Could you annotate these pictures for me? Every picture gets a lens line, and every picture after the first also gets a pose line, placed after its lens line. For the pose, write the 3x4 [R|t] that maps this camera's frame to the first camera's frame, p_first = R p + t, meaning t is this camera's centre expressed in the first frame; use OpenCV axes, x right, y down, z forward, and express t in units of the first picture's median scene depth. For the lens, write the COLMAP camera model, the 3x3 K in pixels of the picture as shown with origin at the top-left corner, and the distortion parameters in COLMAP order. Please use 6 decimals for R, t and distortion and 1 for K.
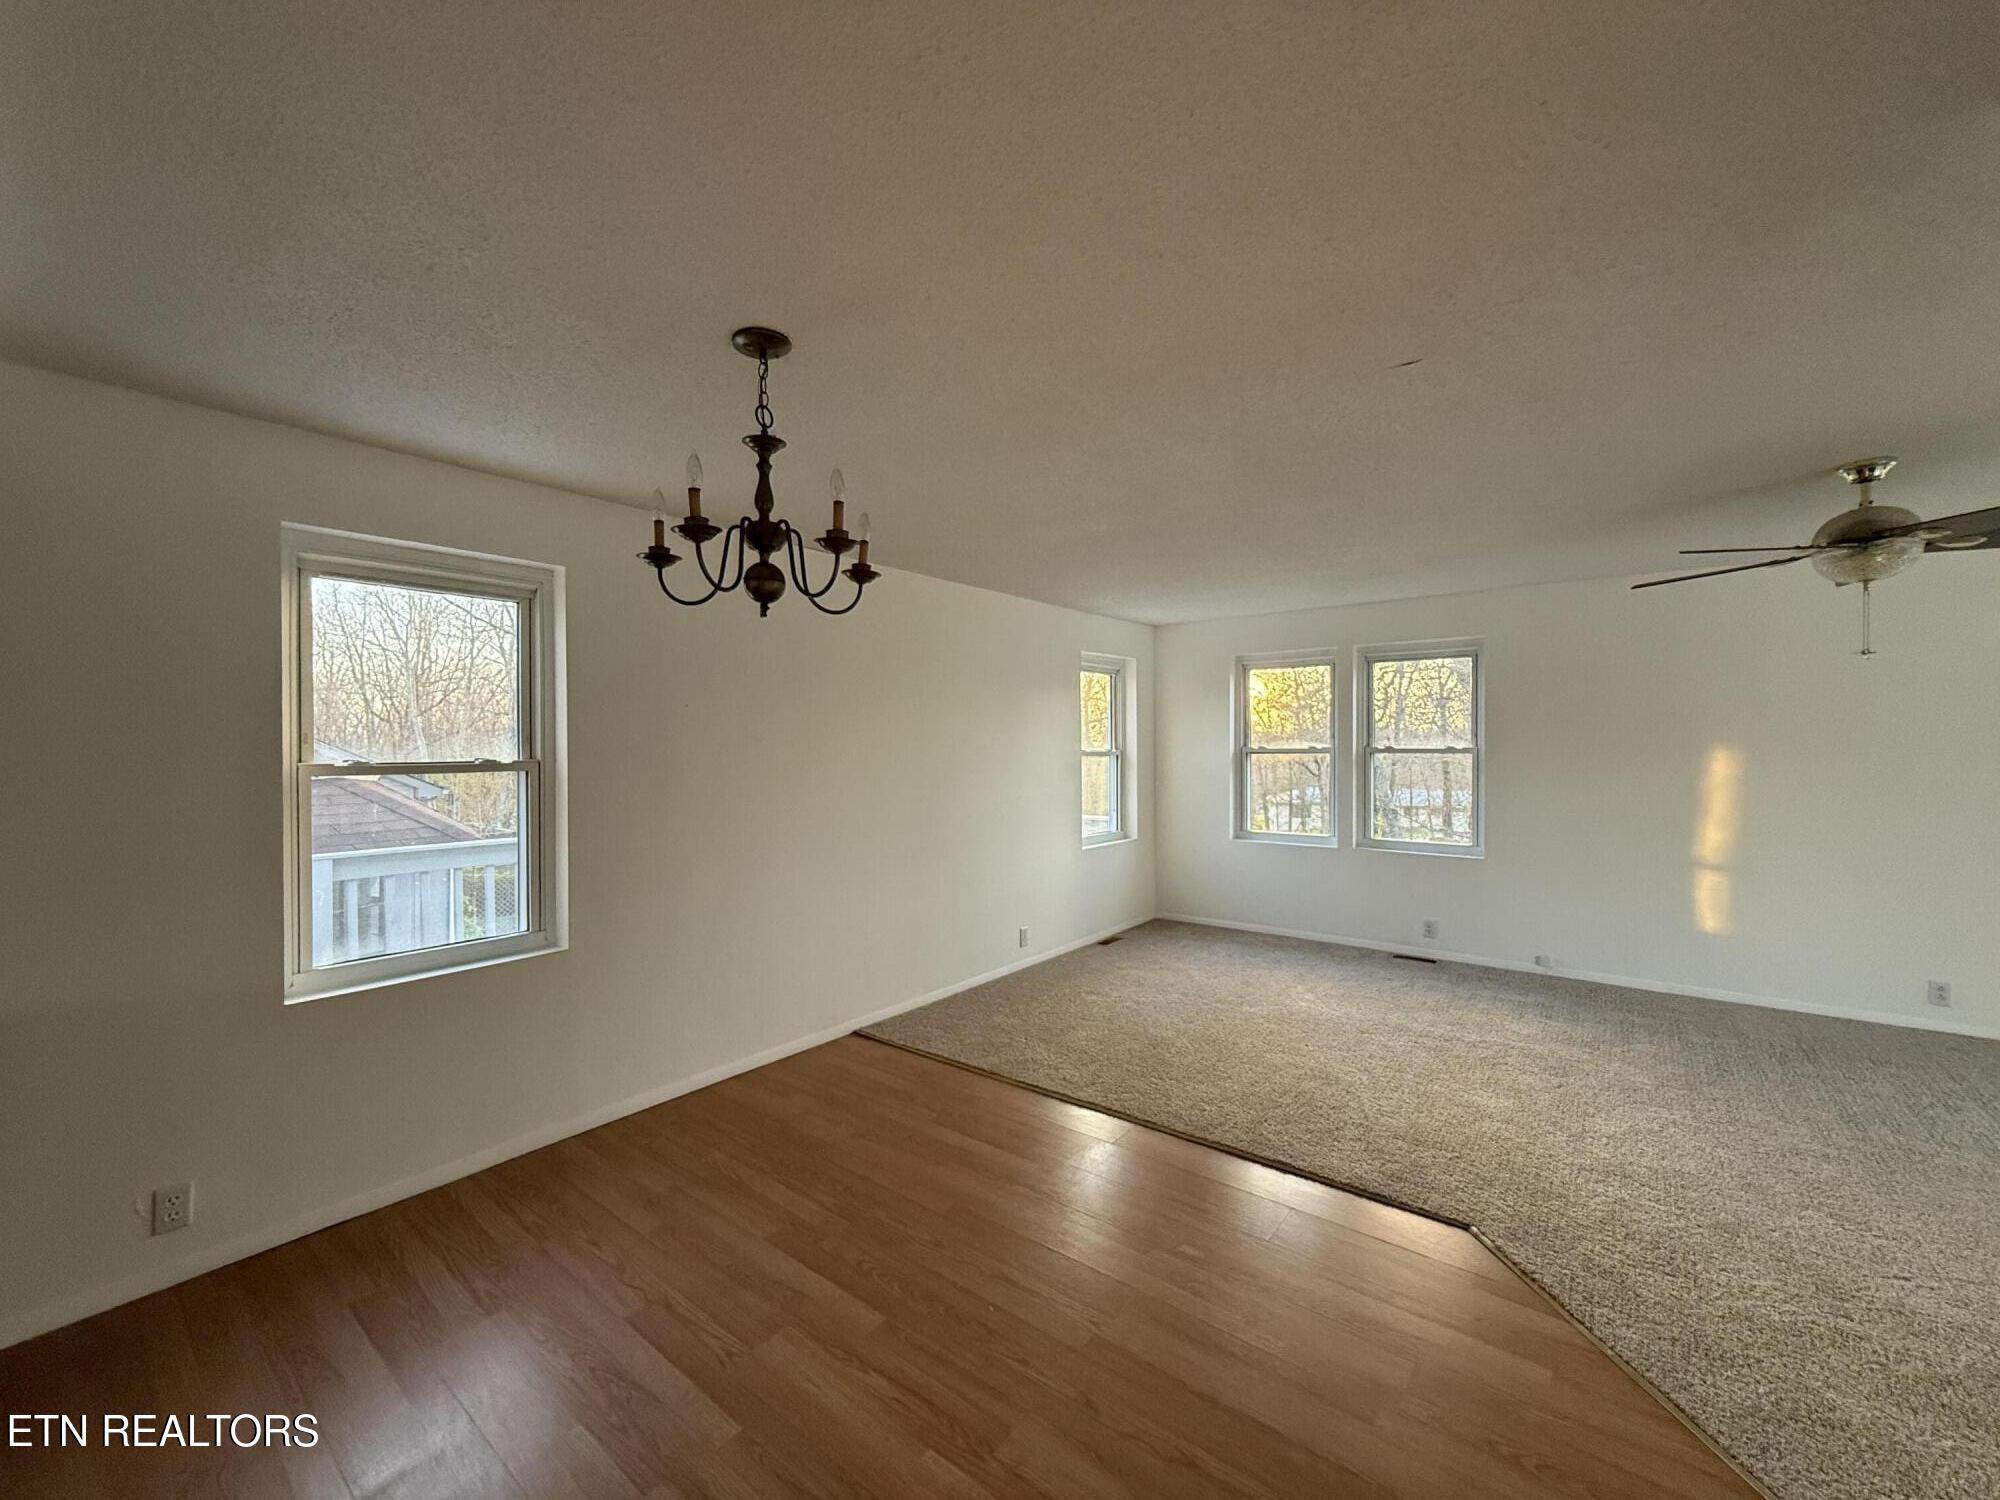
lens RADIAL K [[796.0, 0, 1006.0], [0, 796.0, 751.8], [0, 0, 1]] dist [0.002320, -0.000422]
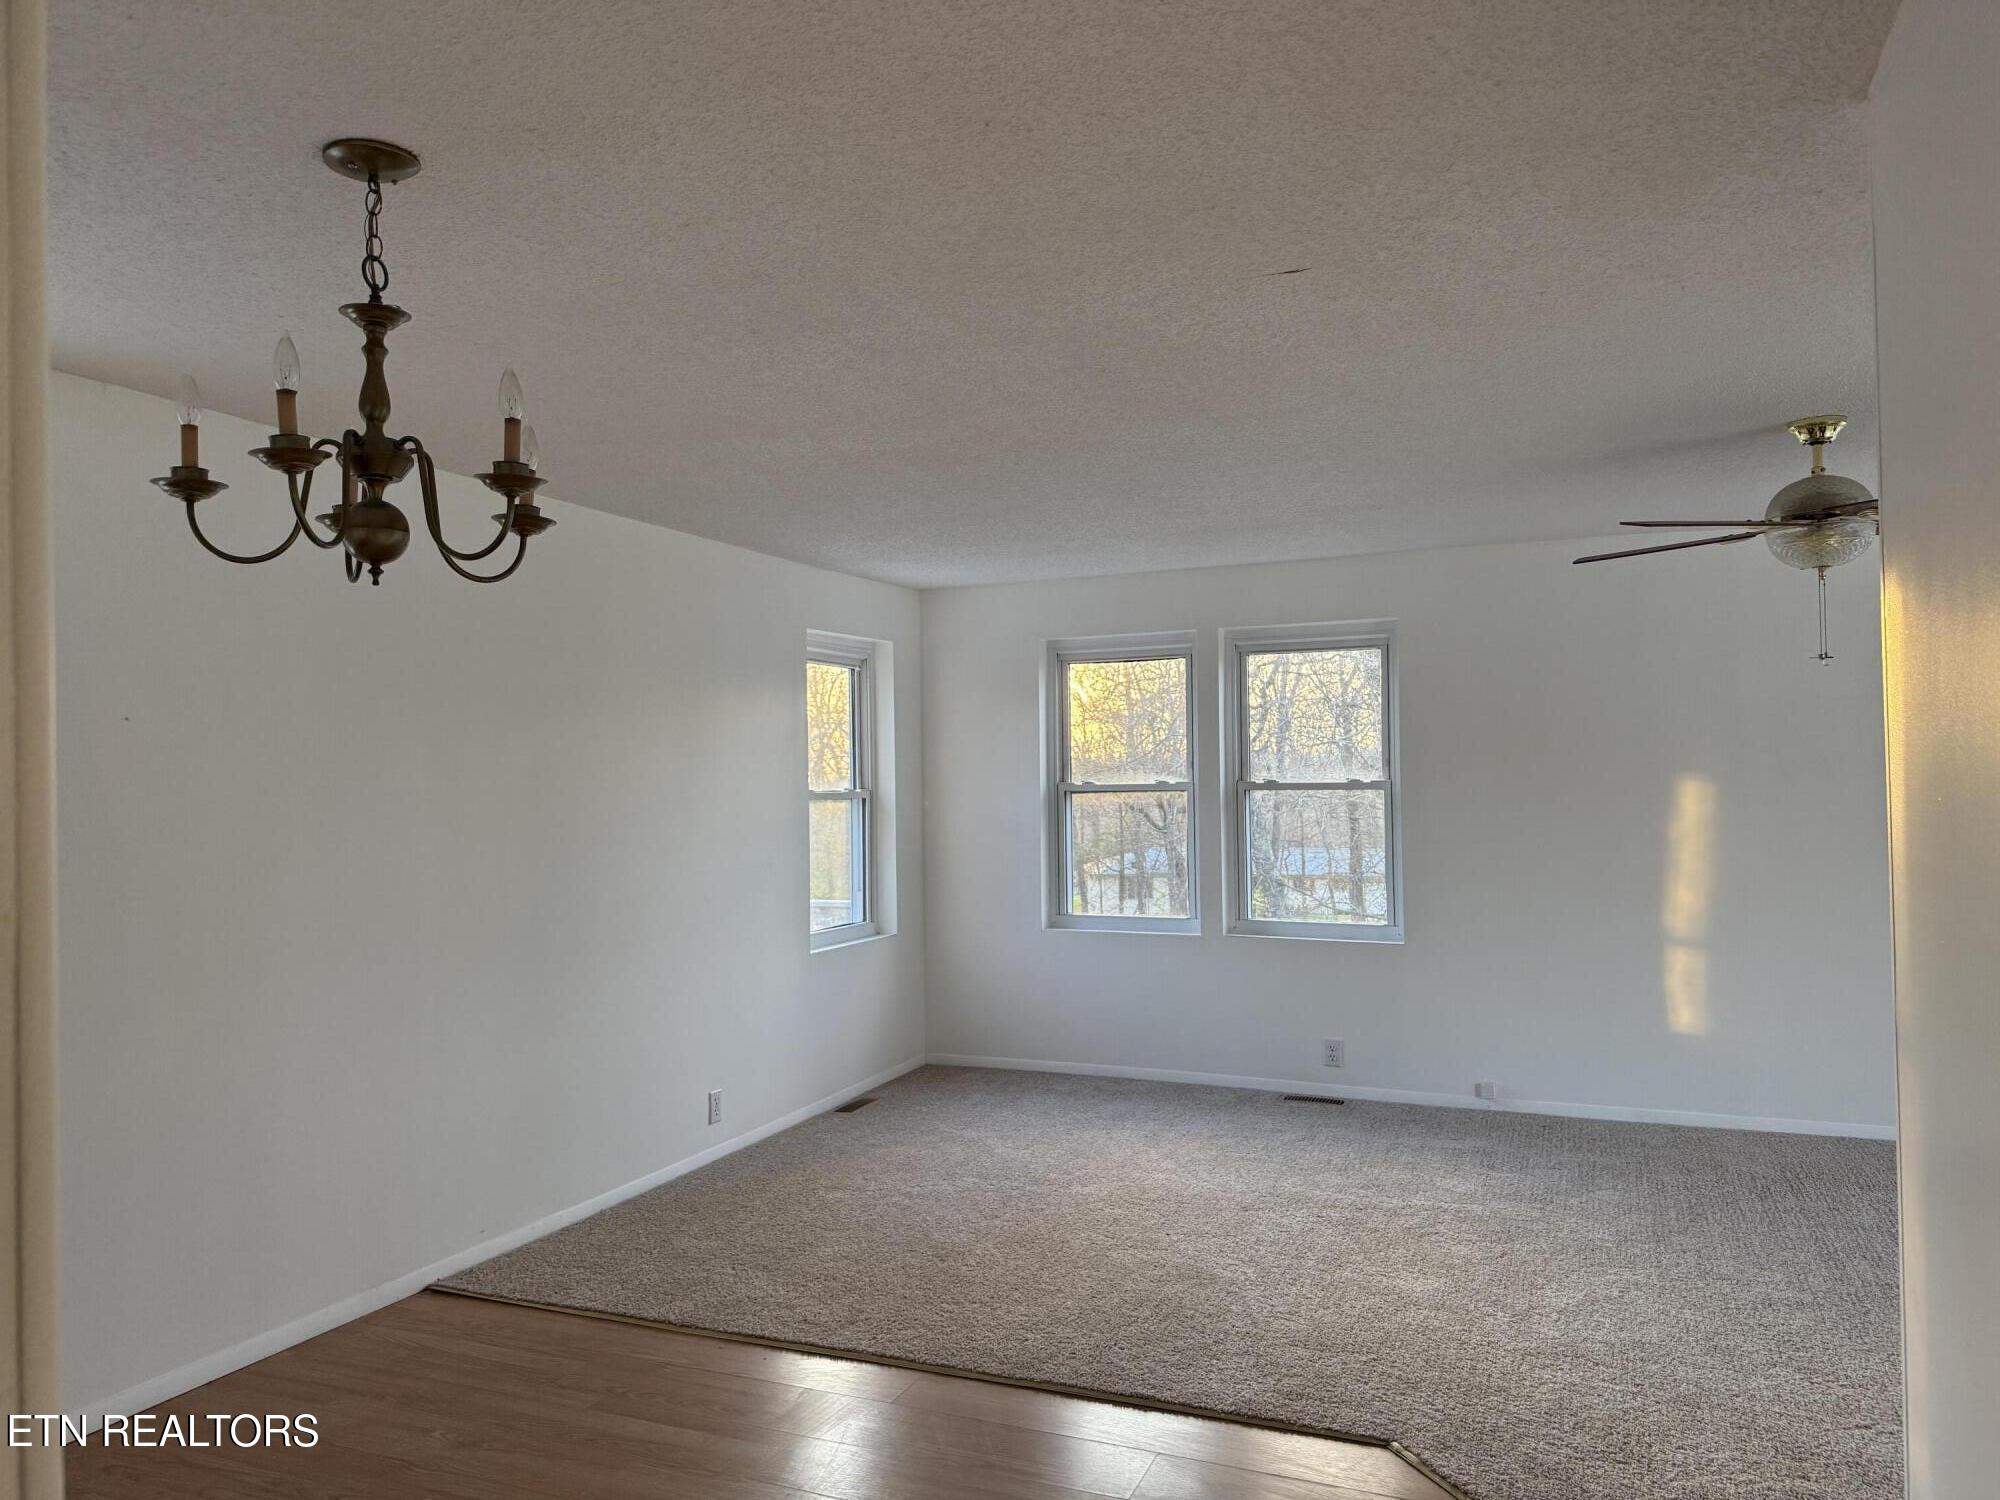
lens RADIAL K [[1395.8, 0, 1000.0], [0, 1395.8, 750.0], [0, 0, 1]] dist [0.059389, -0.082232]
pose [[0.966829, -0.003588, 0.255399, -0.050049], [0.011539, 0.999494, -0.029639, 0.000070], [-0.255164, 0.031602, 0.966381, -0.097609]]
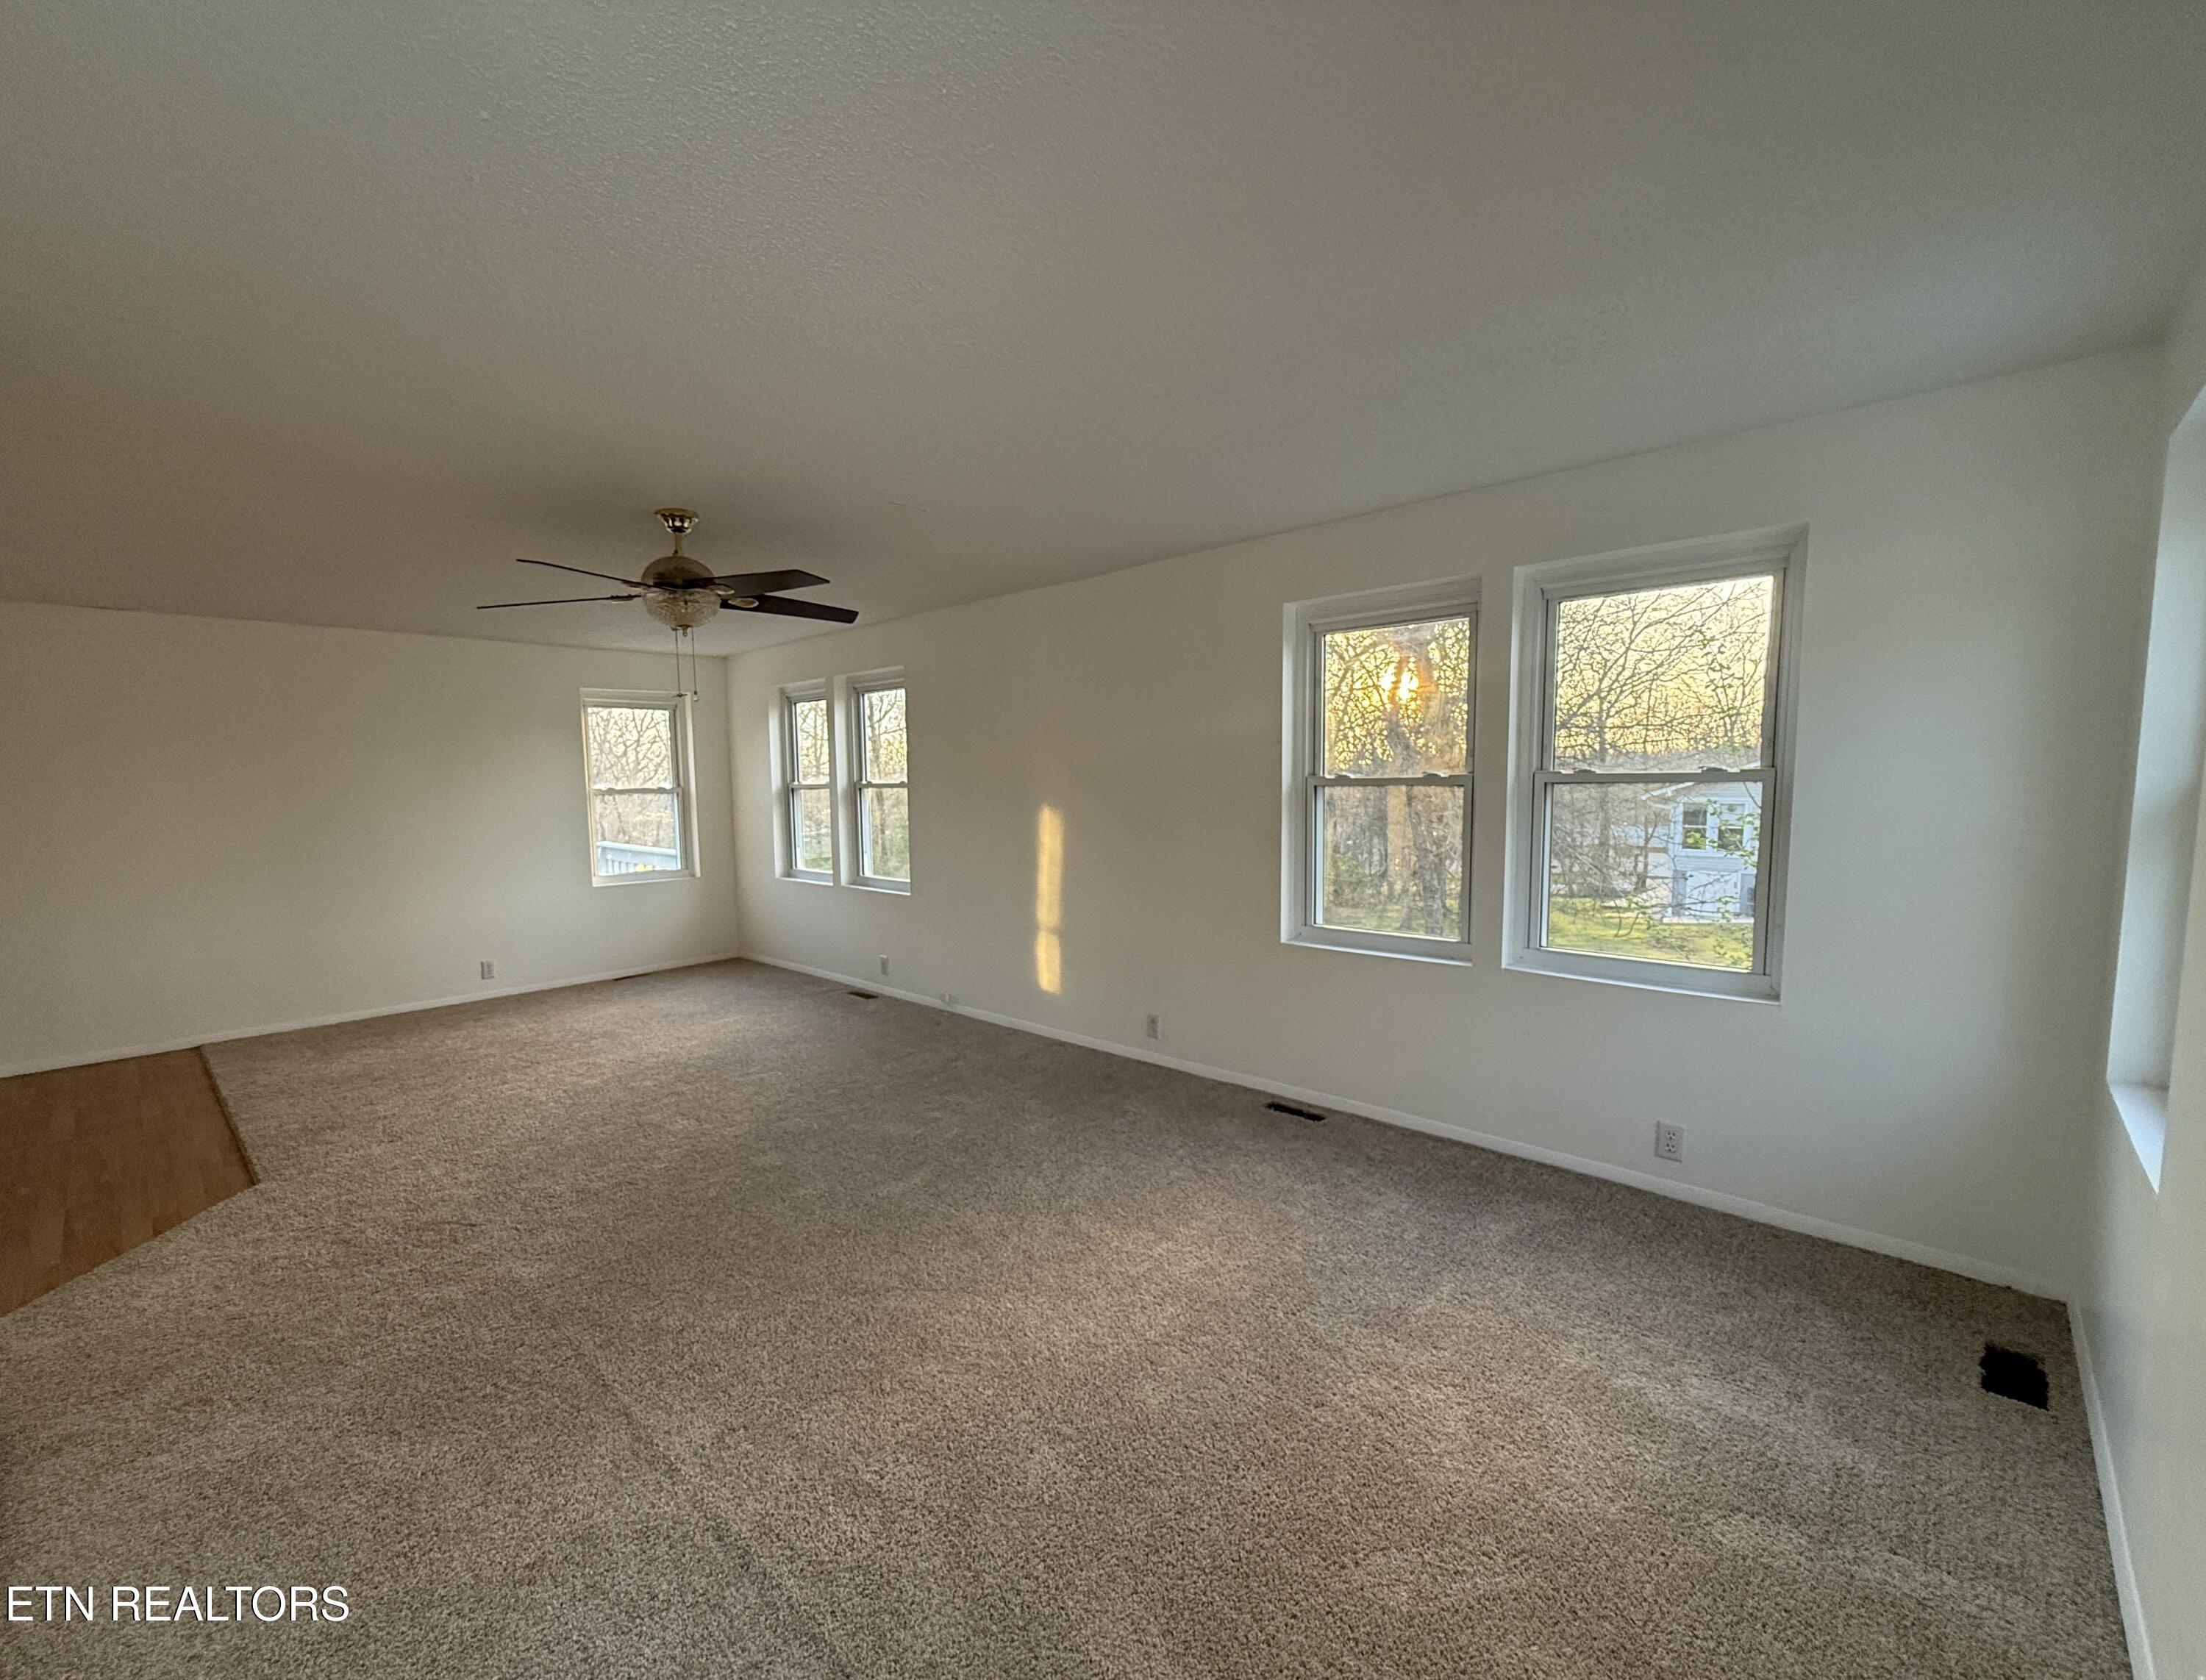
lens RADIAL K [[915.0, 0, 1058.3], [0, 915.0, 864.7], [0, 0, 1]] dist [0.002197, -0.000225]
pose [[0.994999, -0.003080, -0.099835, 1.136420], [0.011568, 0.996352, 0.084556, 0.003783], [0.099210, -0.085288, 0.991405, -0.127498]]
